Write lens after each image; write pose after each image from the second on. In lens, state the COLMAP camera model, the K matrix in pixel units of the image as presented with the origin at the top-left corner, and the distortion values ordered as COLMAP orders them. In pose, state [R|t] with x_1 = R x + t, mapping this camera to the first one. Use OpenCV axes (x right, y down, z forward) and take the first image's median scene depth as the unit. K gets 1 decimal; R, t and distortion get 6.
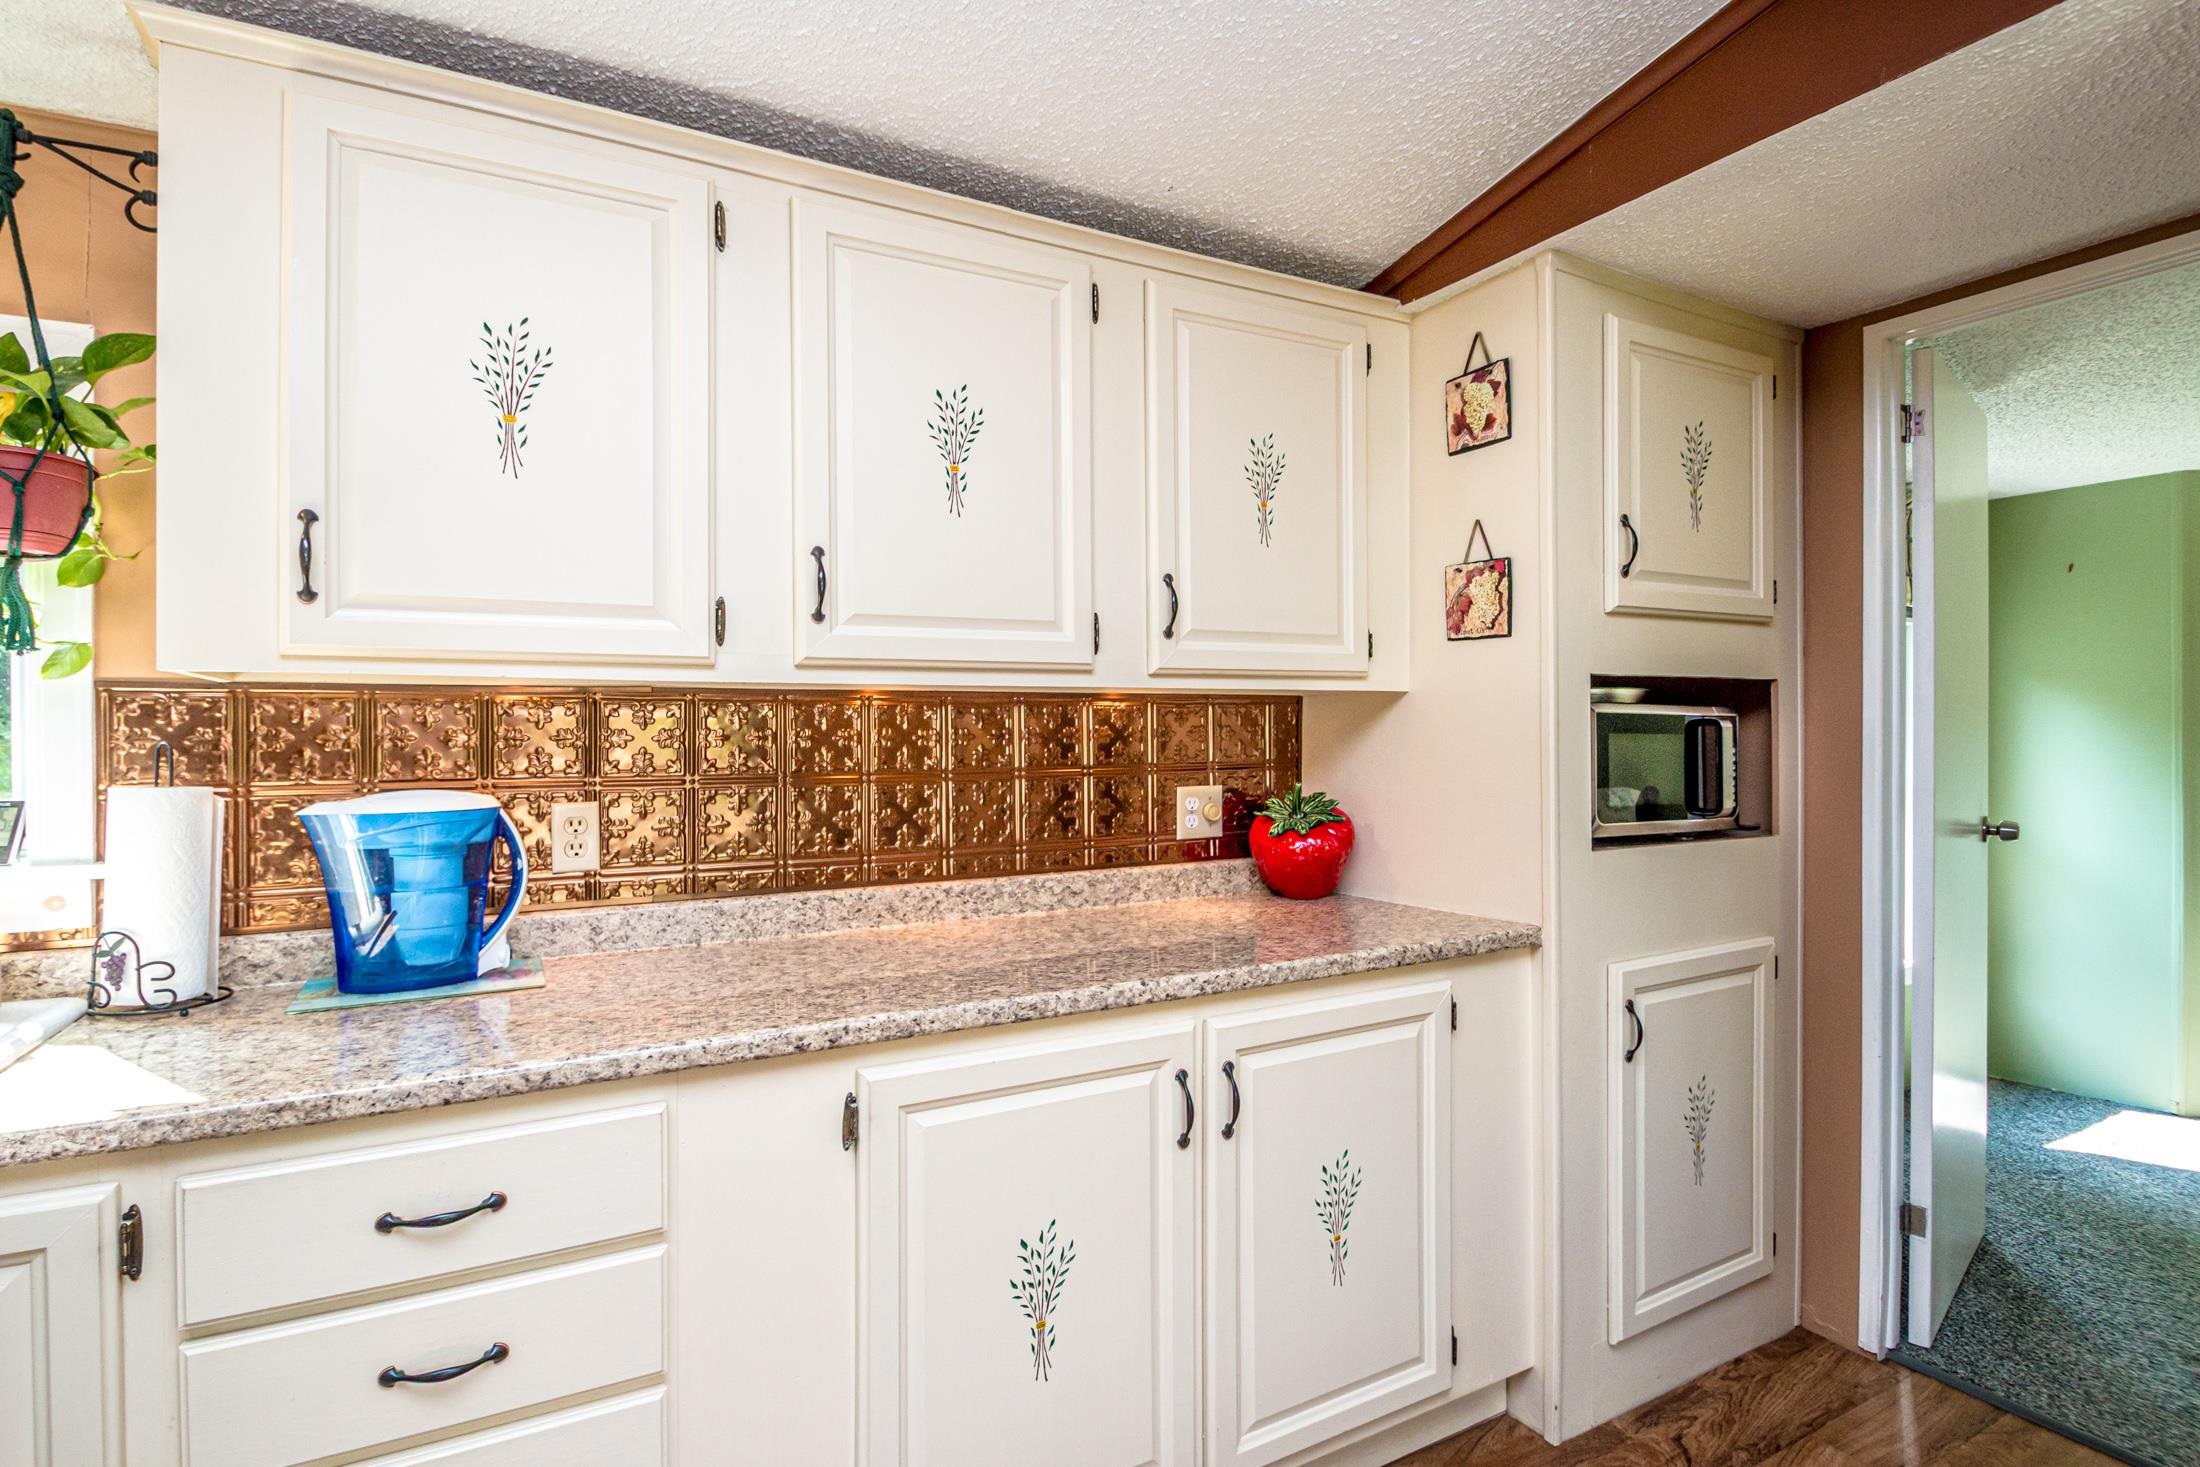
lens RADIAL K [[1052.6, 0, 1089.2], [0, 1052.6, 745.5], [0, 0, 1]] dist [0.004654, -0.009909]
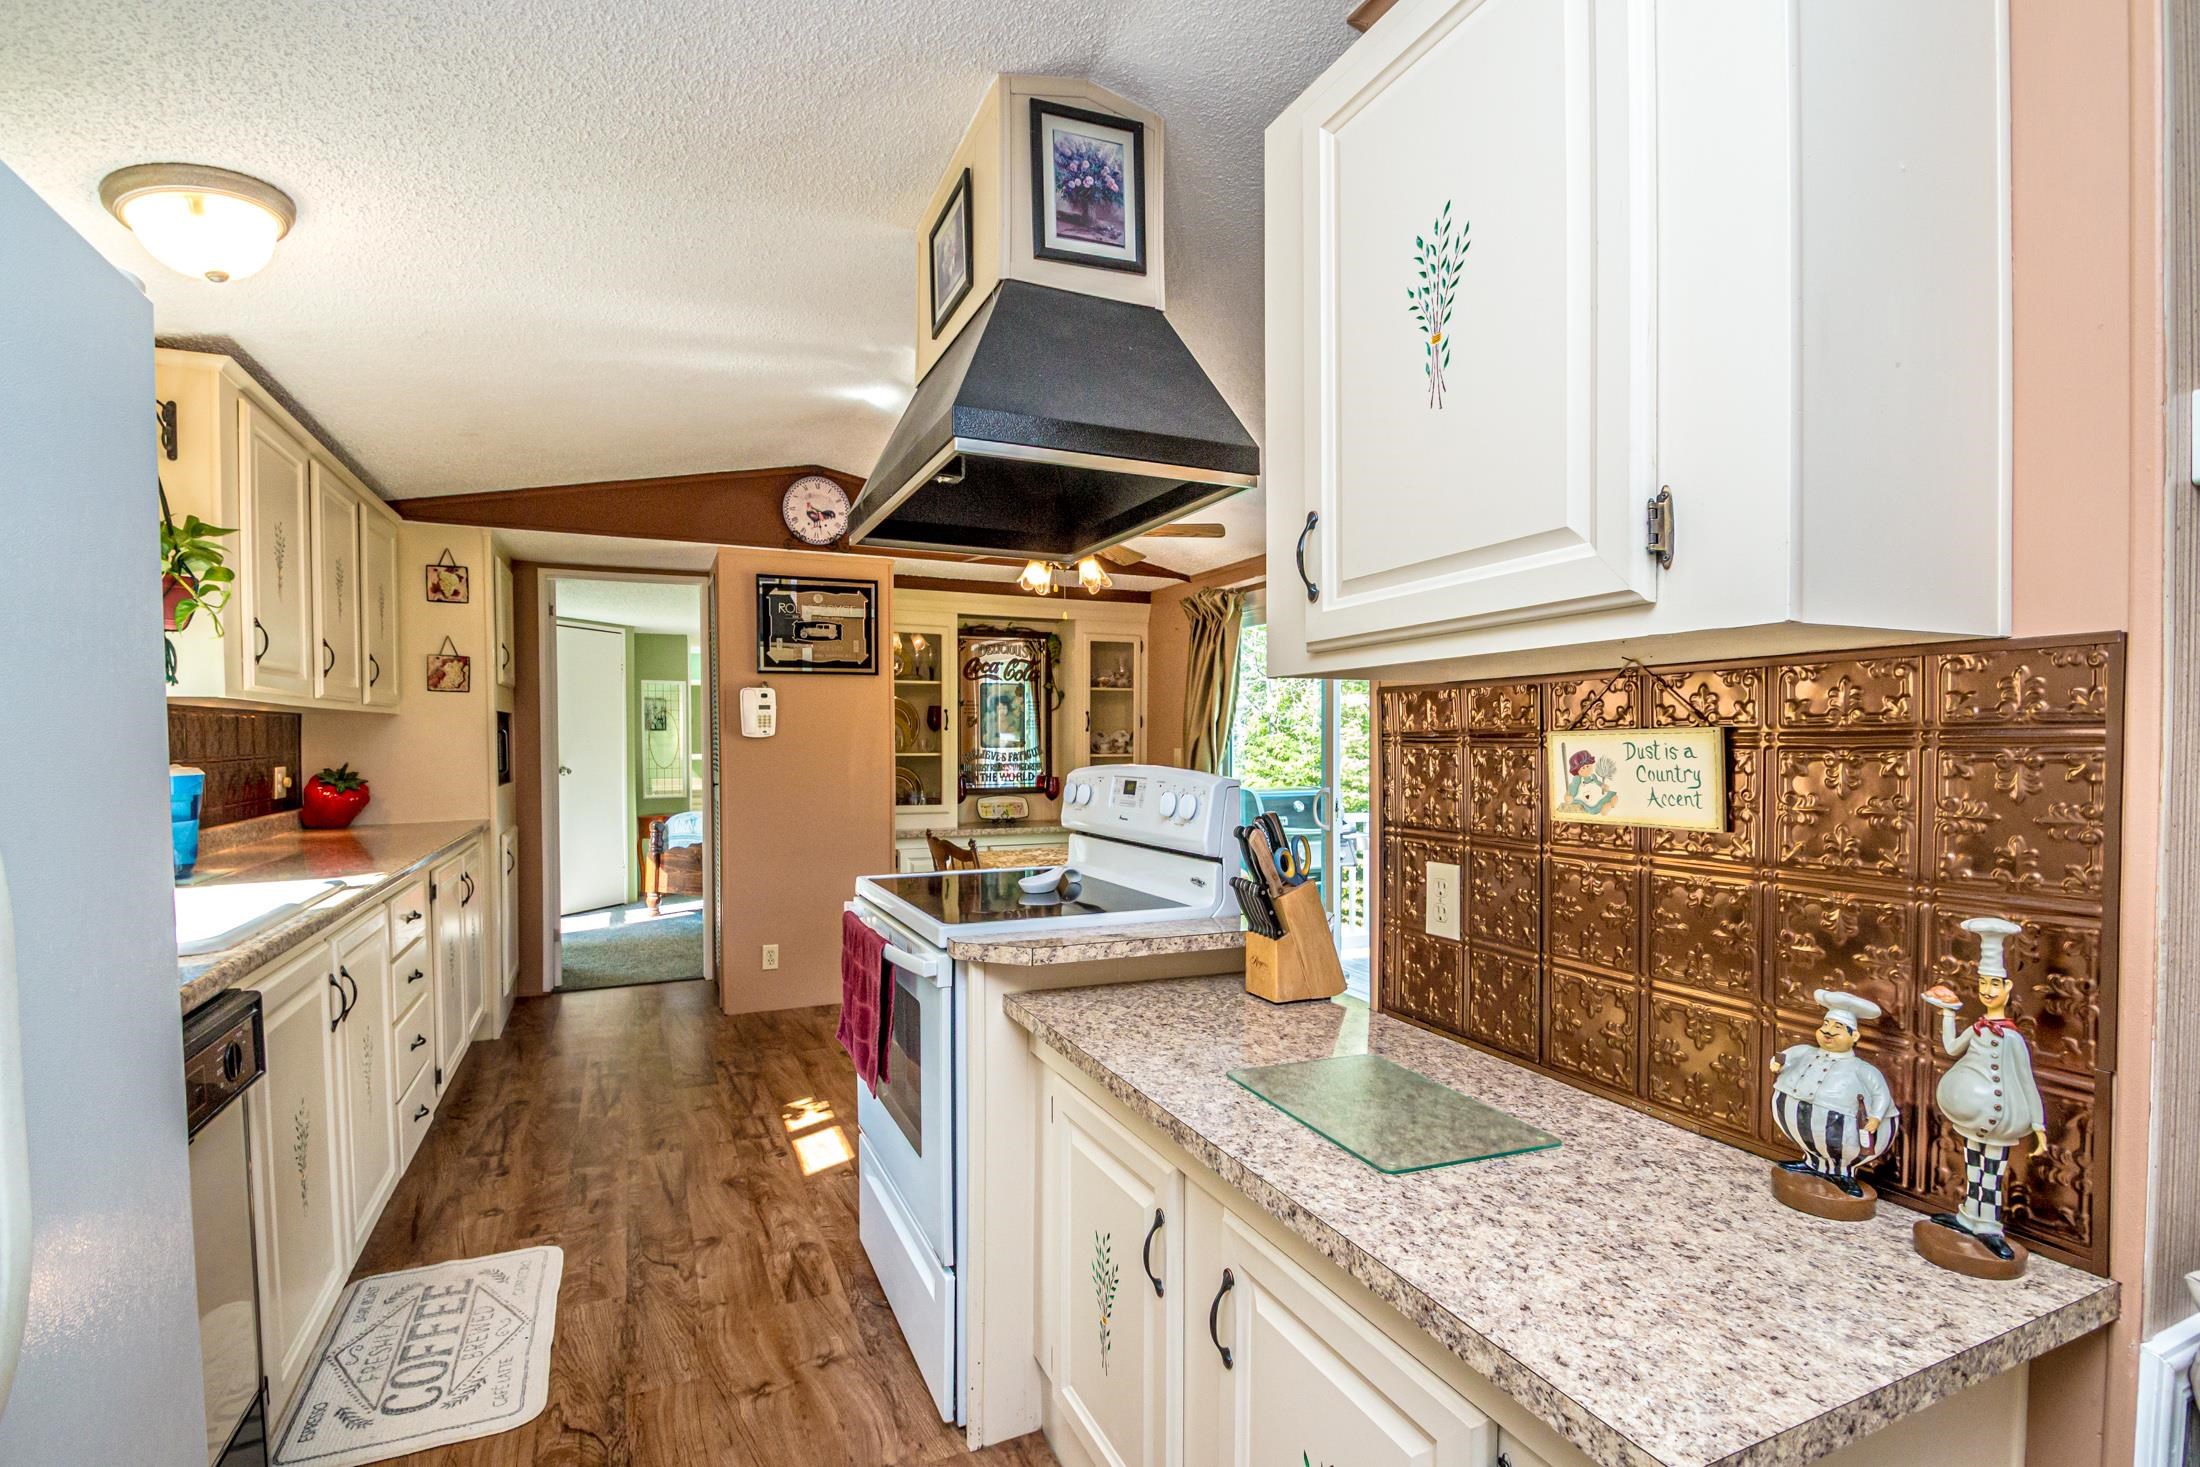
lens RADIAL K [[1052.6, 0, 1110.4], [0, 1052.6, 778.3], [0, 0, 1]] dist [0.004654, -0.009909]
pose [[0.056592, -0.033816, 0.997825, -1.680486], [0.005088, 0.999423, 0.033581, 0.009981], [-0.998384, 0.003176, 0.056732, -0.460336]]
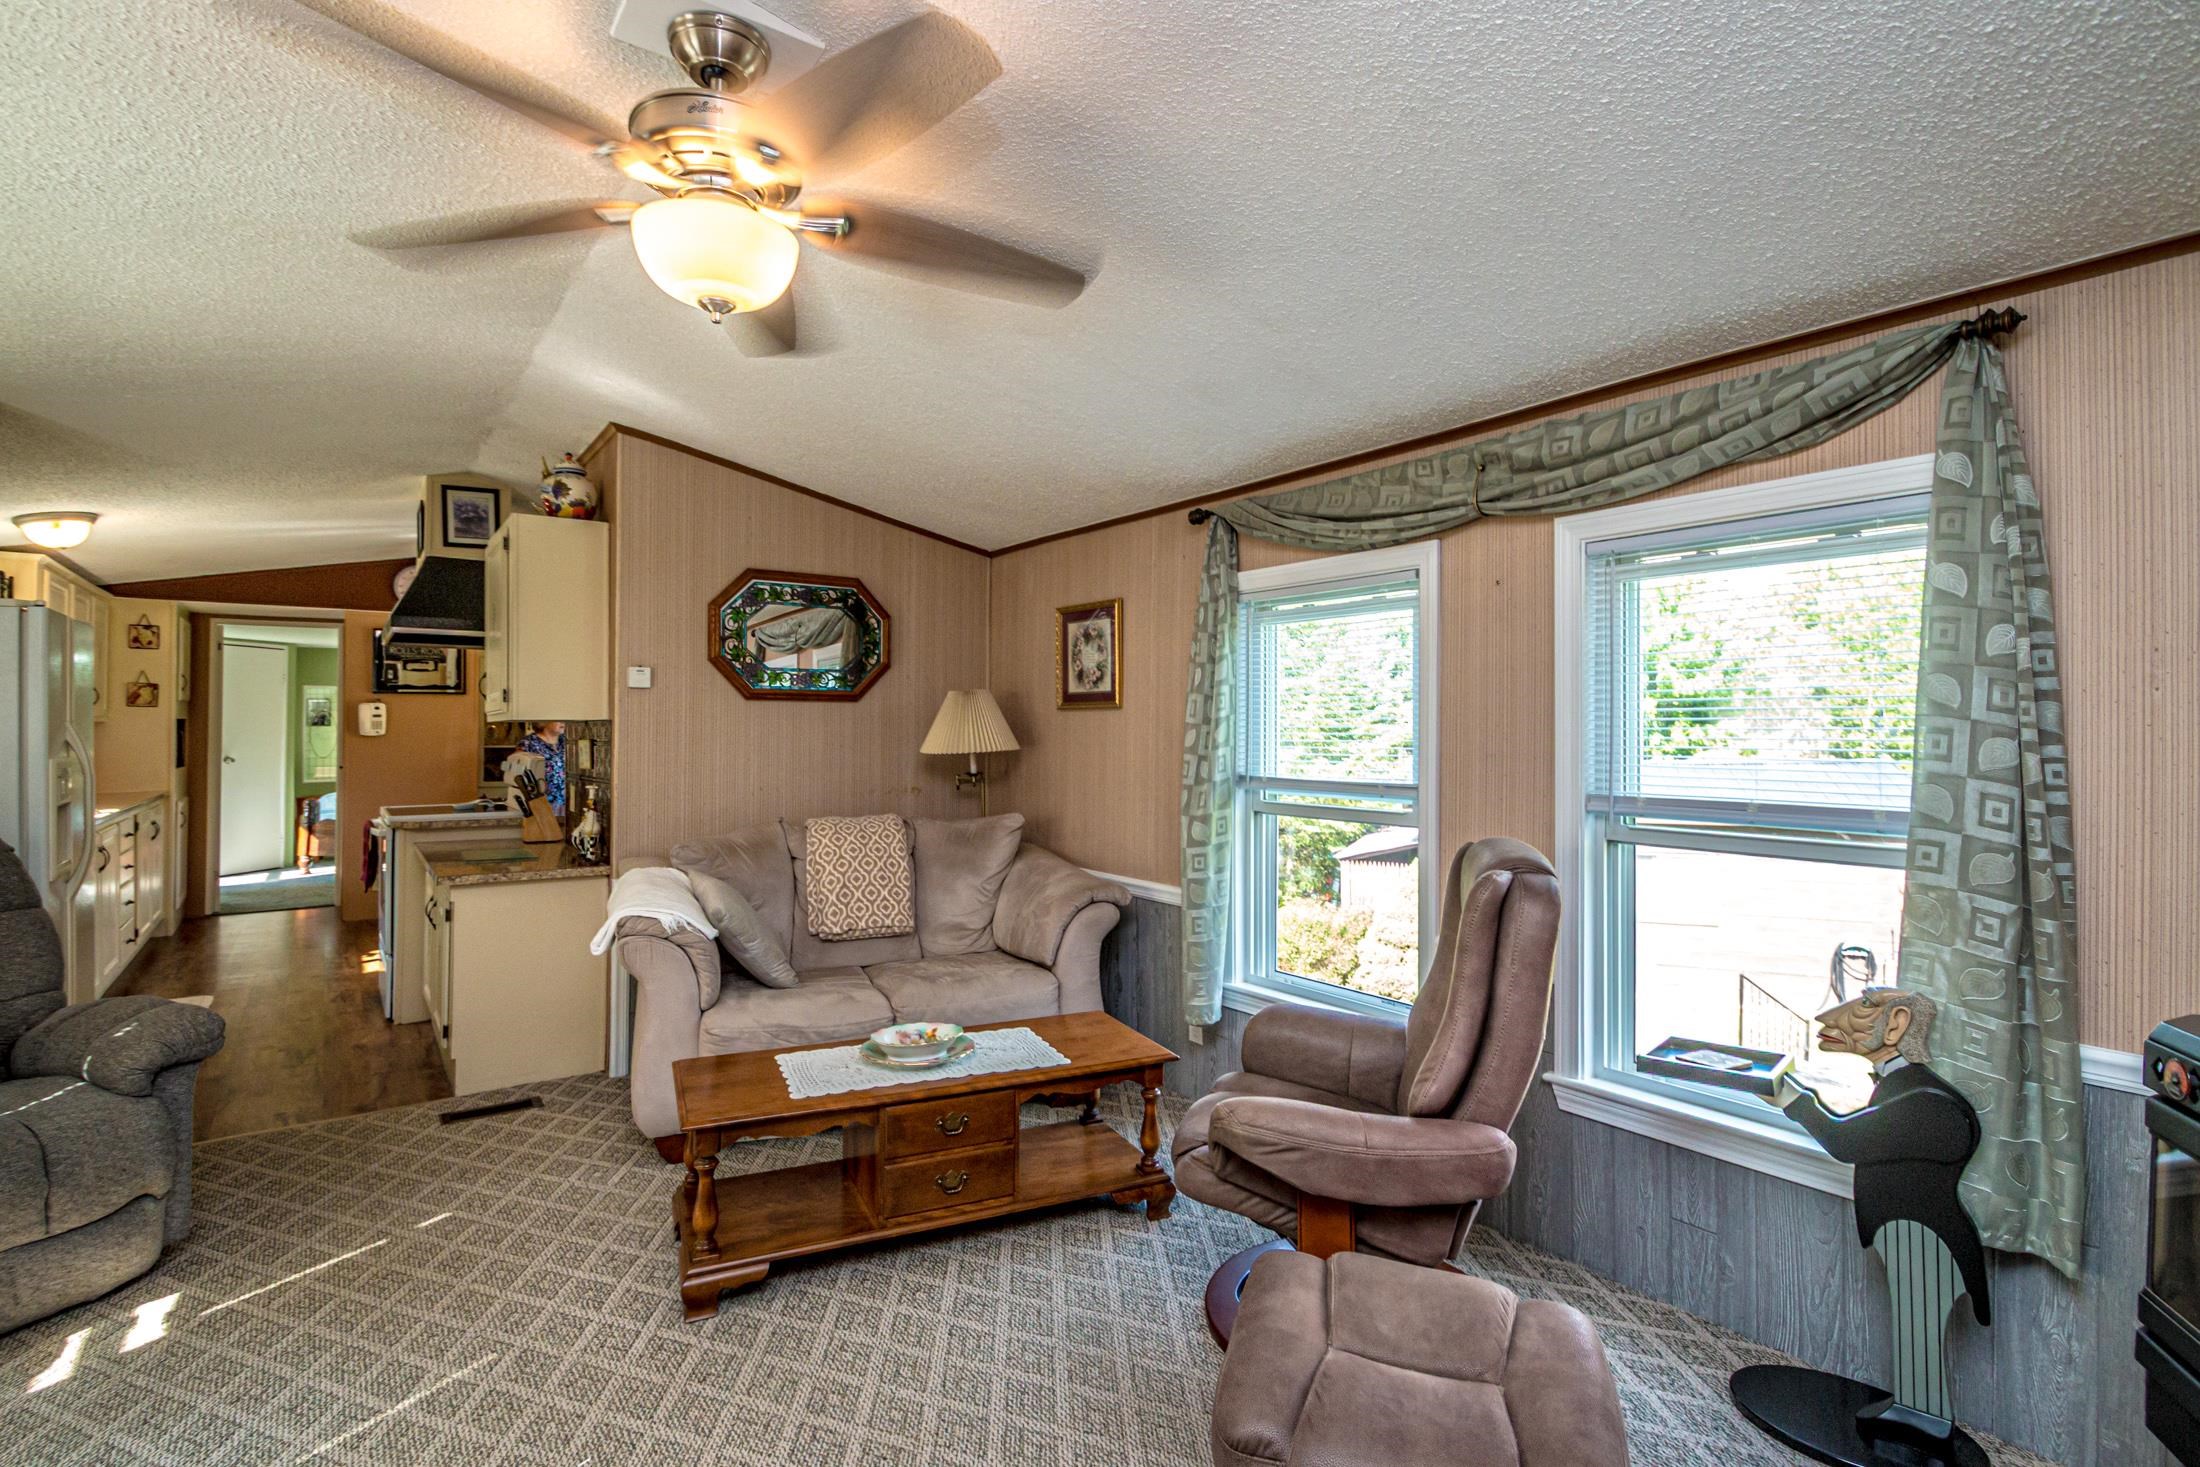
lens RADIAL K [[1052.6, 0, 1088.9], [0, 1052.6, 713.8], [0, 0, 1]] dist [0.004654, -0.009909]
pose [[-0.144909, 0.017438, 0.989291, -3.253970], [0.006017, 0.999842, -0.016742, -0.006470], [-0.989427, 0.003527, -0.144991, -1.426794]]
